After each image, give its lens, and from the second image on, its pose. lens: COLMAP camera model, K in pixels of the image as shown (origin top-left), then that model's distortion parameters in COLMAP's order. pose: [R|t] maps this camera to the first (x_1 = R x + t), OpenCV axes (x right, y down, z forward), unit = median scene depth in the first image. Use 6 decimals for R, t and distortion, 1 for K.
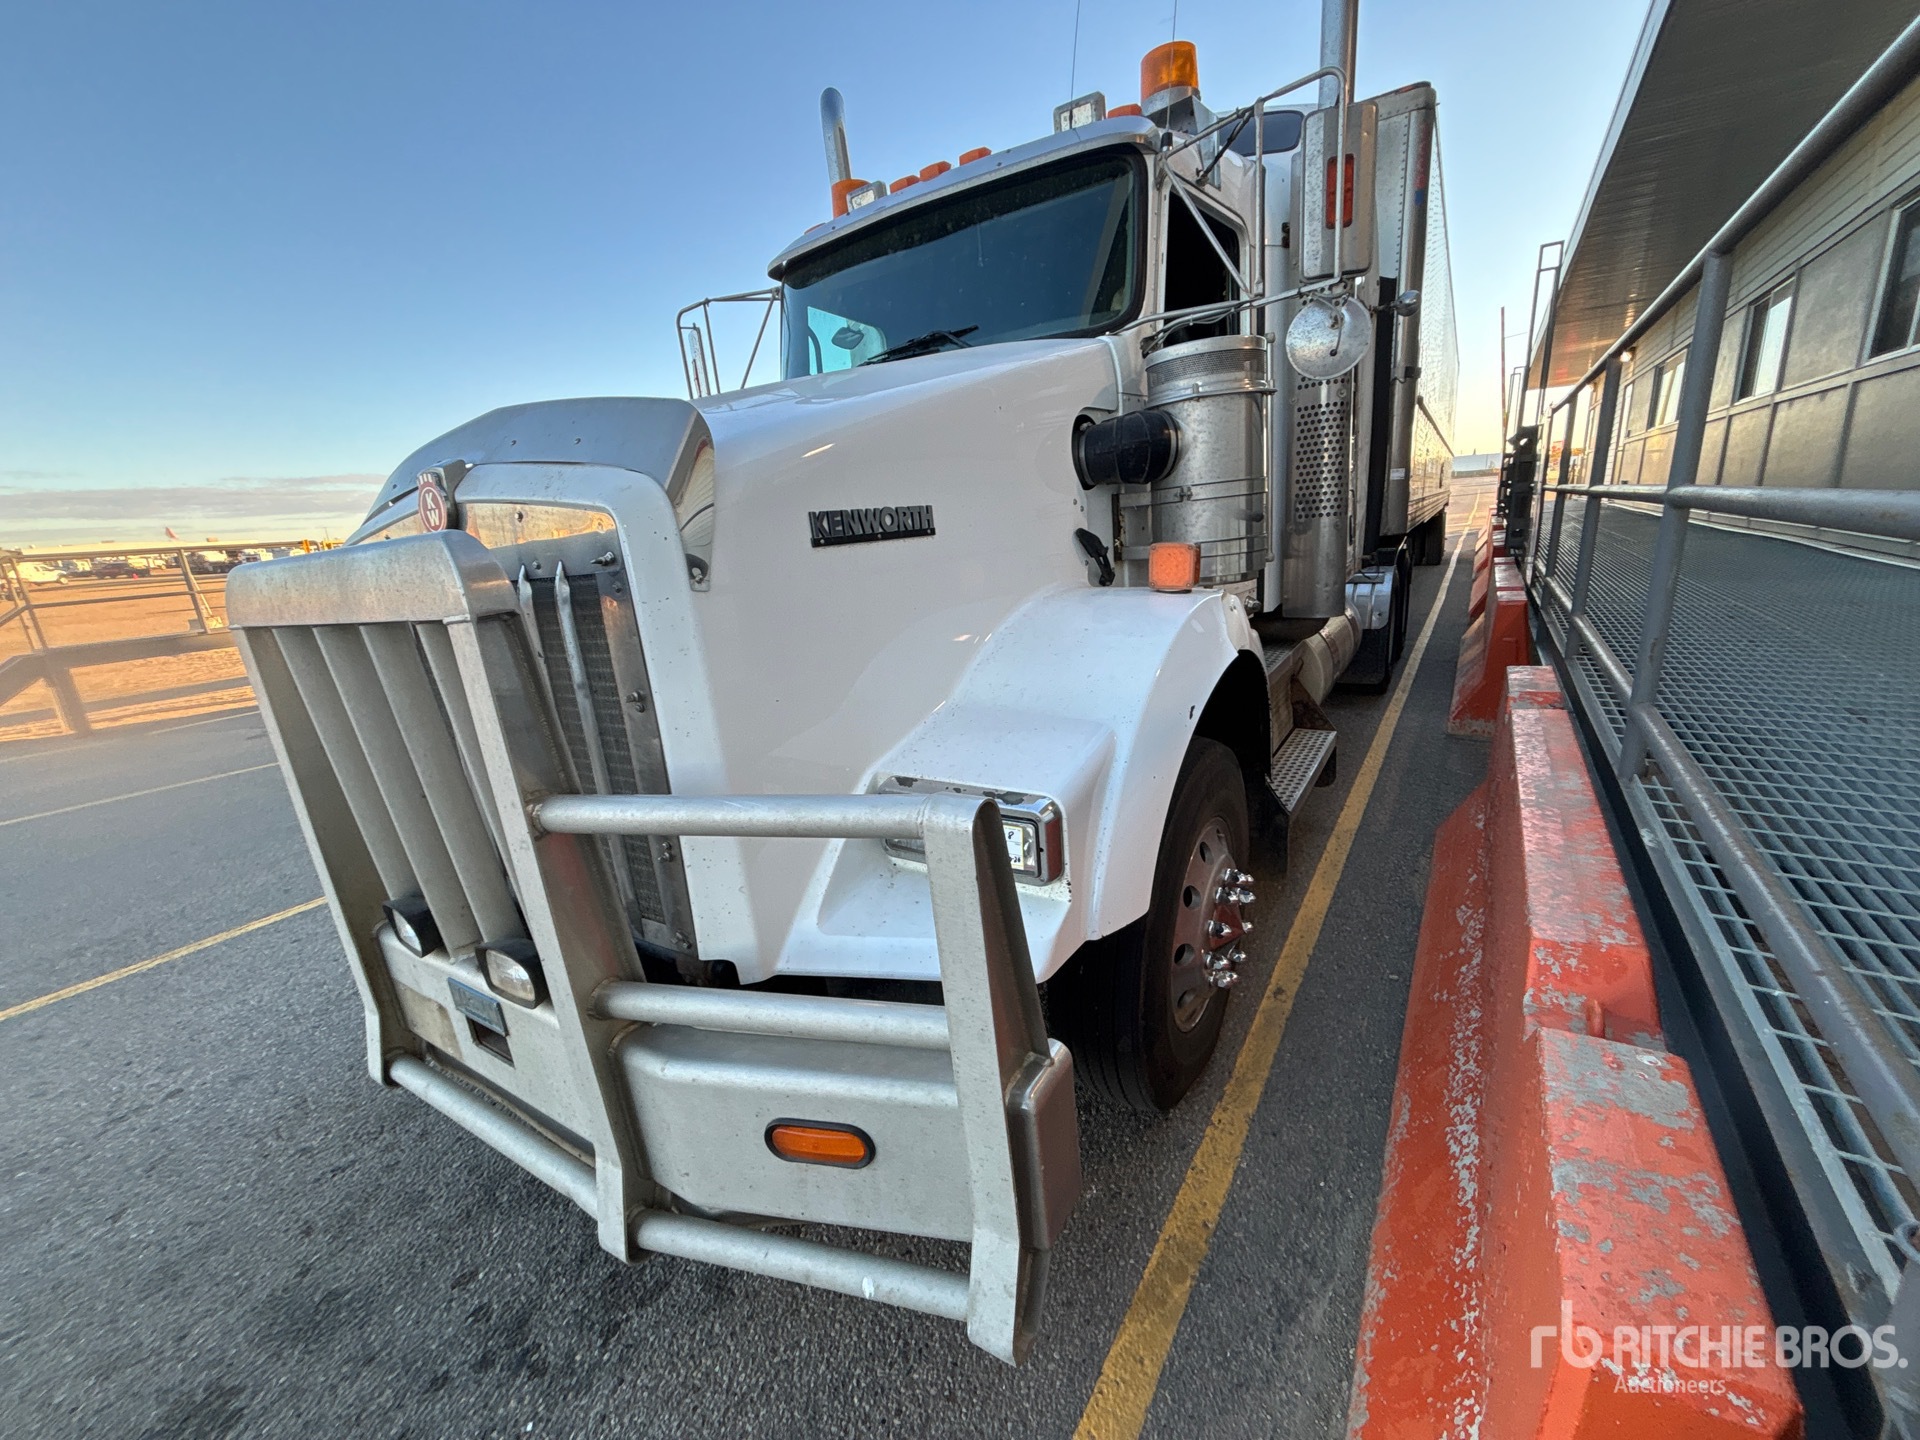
lens RADIAL K [[675.8, 0, 961.2], [0, 675.8, 700.5], [0, 0, 1]] dist [0.000805, 0.000015]
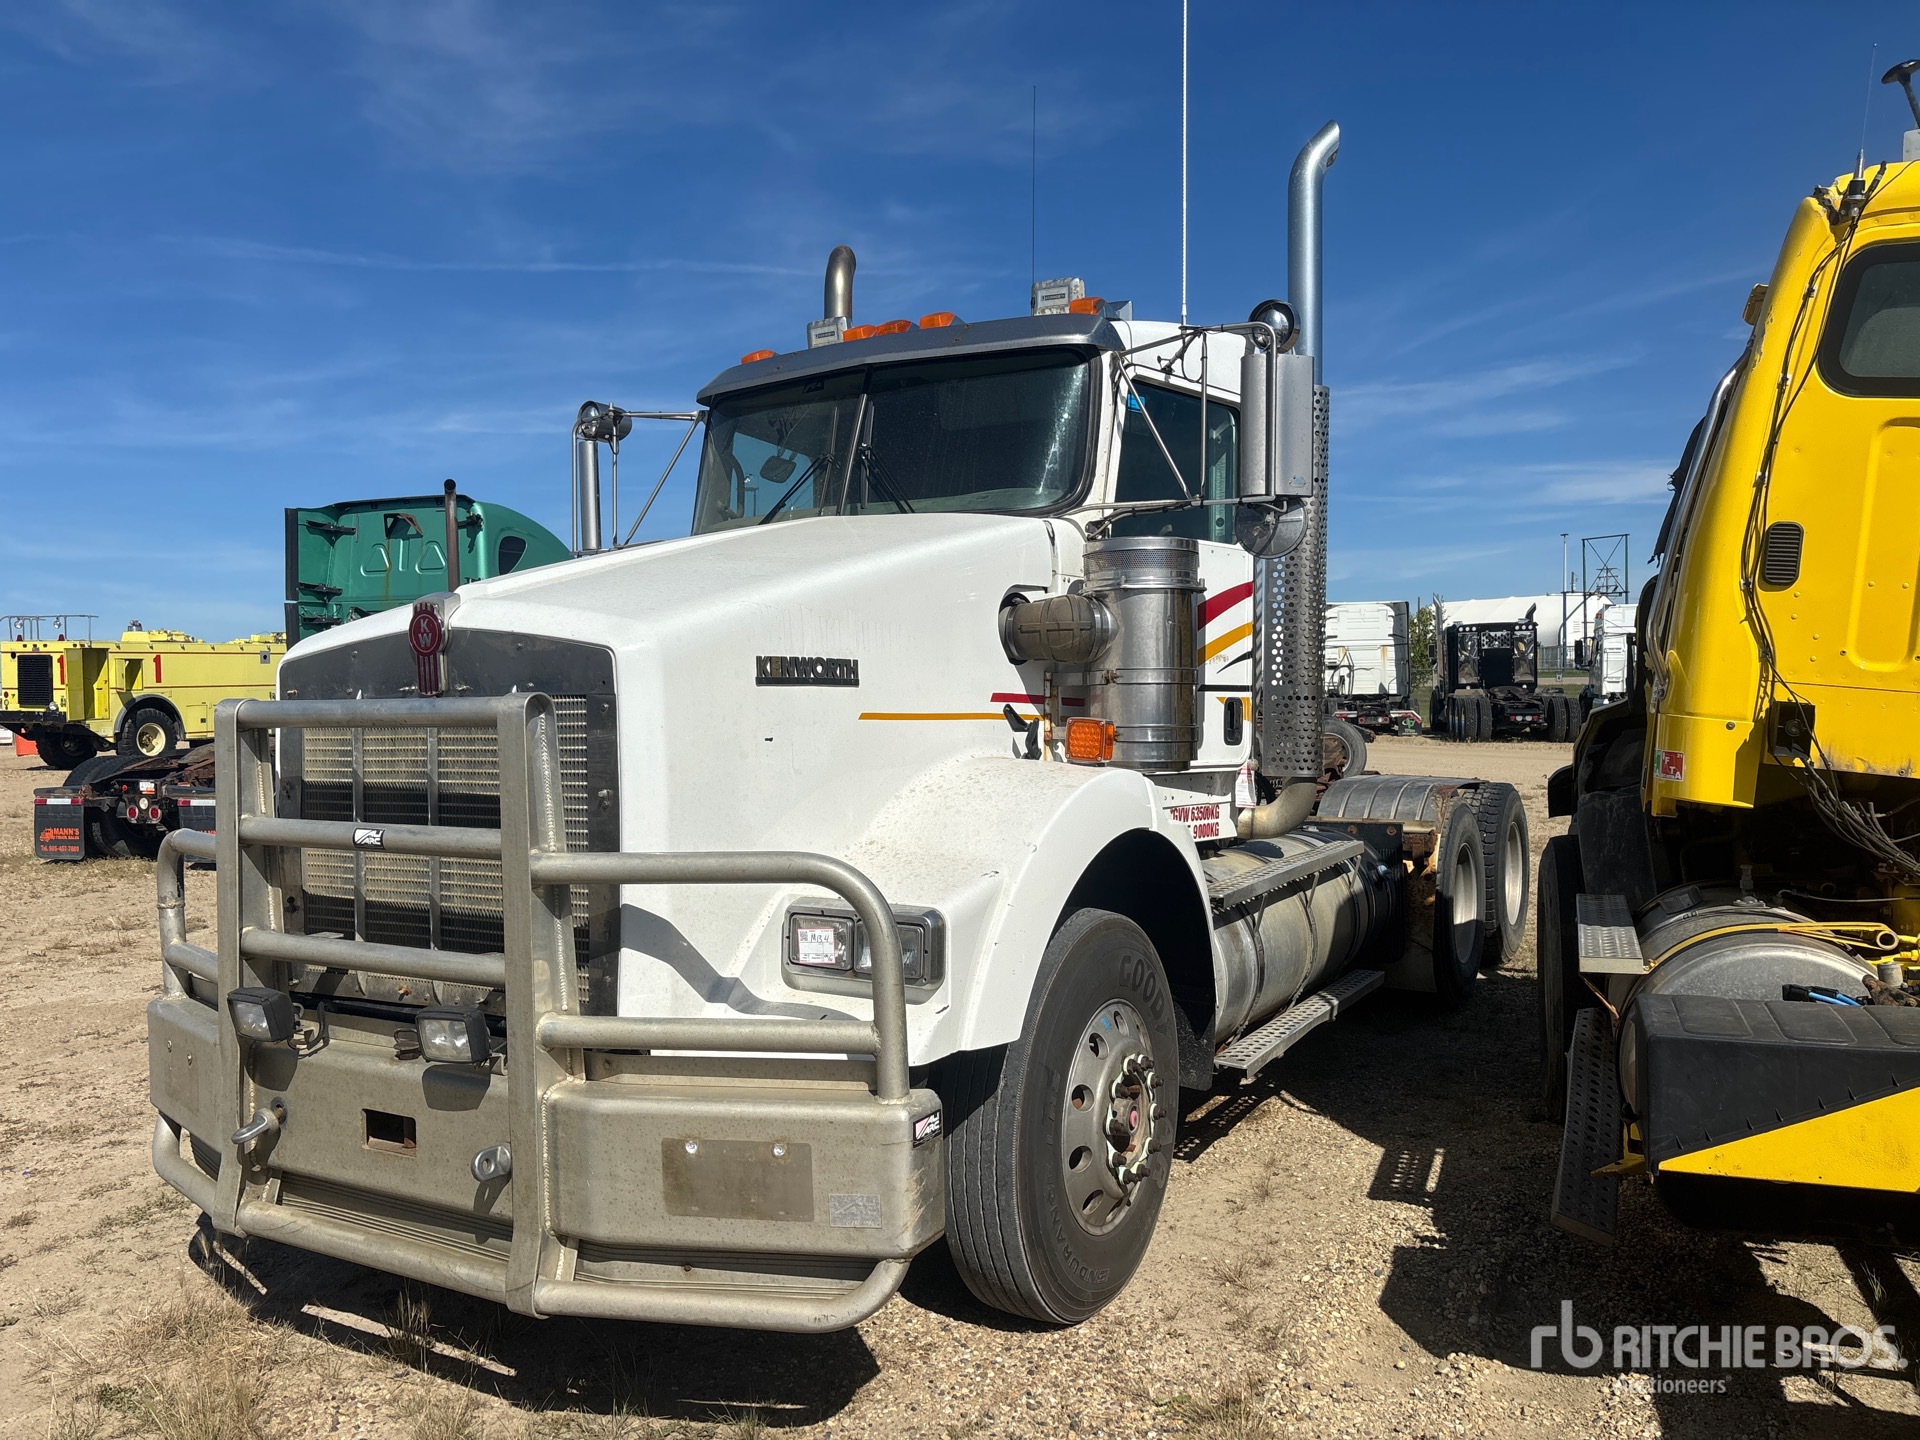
lens RADIAL K [[1379.3, 0, 960.0], [0, 1379.3, 720.0], [0, 0, 1]] dist [-0.110333, -0.000125]
pose [[0.994811, 0.093774, 0.039456, 0.047600], [-0.080638, 0.963253, -0.256204, 0.409384], [-0.062031, 0.251693, 0.965817, -1.295786]]
